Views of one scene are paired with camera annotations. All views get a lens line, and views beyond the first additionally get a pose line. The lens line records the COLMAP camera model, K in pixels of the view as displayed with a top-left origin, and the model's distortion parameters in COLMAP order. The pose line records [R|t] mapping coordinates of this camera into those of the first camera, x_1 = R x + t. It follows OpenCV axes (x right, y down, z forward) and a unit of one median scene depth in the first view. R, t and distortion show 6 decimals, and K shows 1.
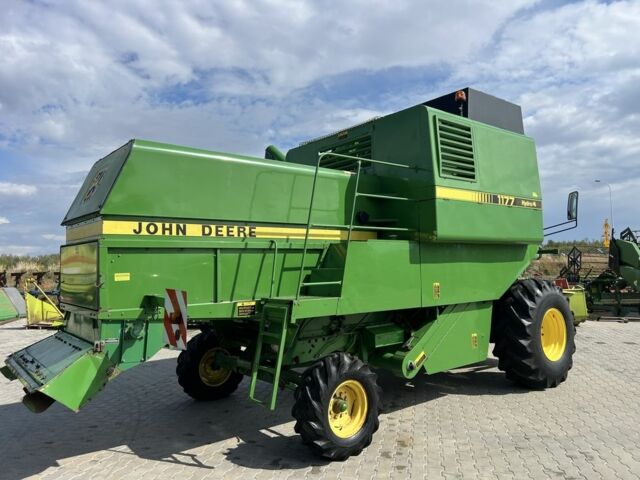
lens RADIAL K [[484.3, 0, 318.2], [0, 484.3, 241.0], [0, 0, 1]] dist [0.059698, -0.071887]
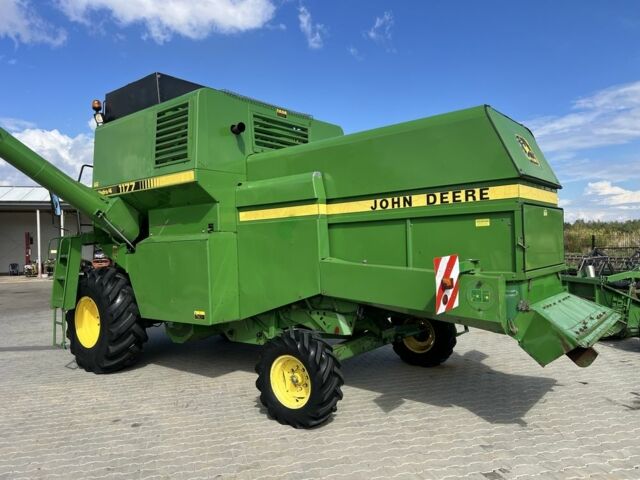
lens RADIAL K [[484.3, 0, 318.2], [0, 484.3, 241.0], [0, 0, 1]] dist [0.059698, -0.071887]
pose [[0.235169, 0.003669, -0.971948, 0.708226], [0.091021, 0.995515, 0.025781, 0.017542], [0.967683, -0.094530, 0.233780, 0.553719]]
